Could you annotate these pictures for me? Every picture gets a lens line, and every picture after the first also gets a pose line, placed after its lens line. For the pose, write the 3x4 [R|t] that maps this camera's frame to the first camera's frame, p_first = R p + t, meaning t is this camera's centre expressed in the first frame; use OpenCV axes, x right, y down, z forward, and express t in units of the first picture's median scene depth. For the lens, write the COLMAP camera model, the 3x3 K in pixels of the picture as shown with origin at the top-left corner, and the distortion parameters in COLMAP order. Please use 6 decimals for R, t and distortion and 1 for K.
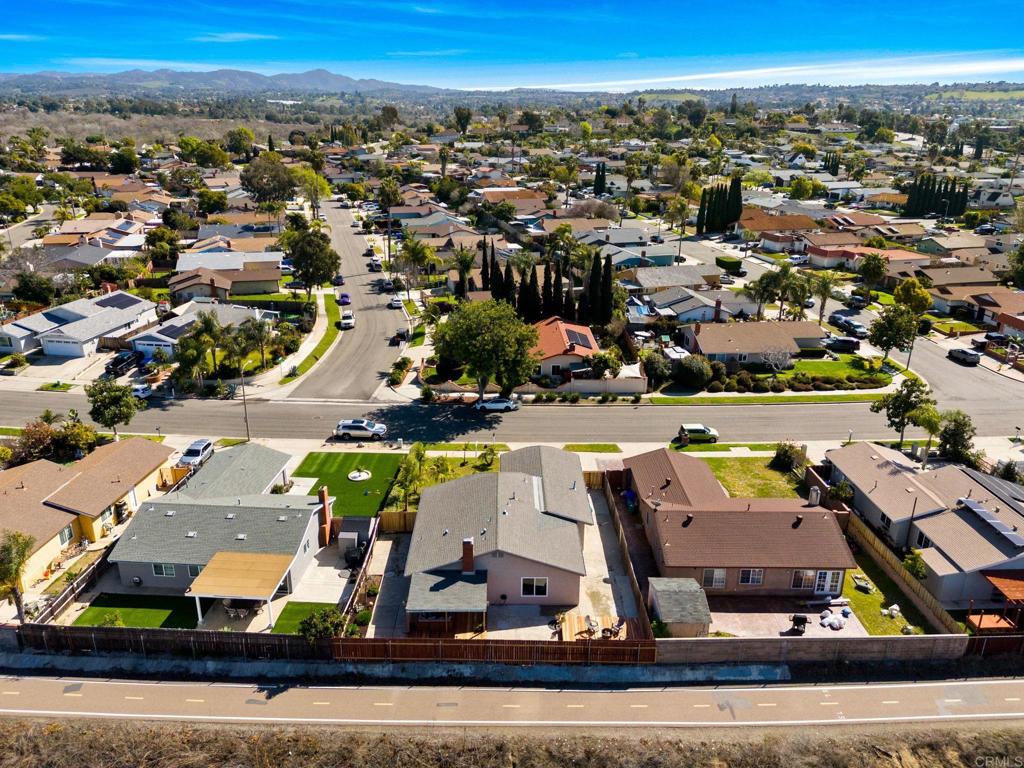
lens RADIAL K [[734.3, 0, 512.2], [0, 734.3, 383.2], [0, 0, 1]] dist [0.028104, -0.010592]
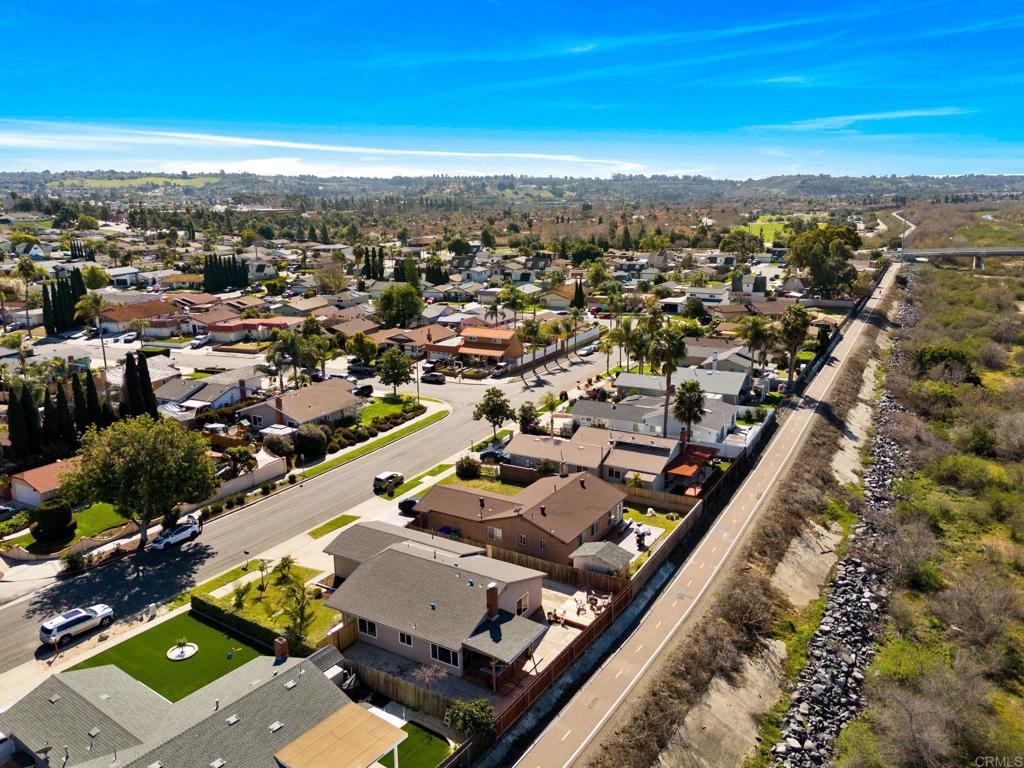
lens RADIAL K [[771.5, 0, 510.6], [0, 771.5, 386.9], [0, 0, 1]] dist [0.031826, -0.020657]
pose [[0.530792, -0.215581, 0.819625, -0.477447], [0.307586, 0.950167, 0.050723, -0.055823], [-0.789716, 0.225182, 0.570651, 0.150049]]
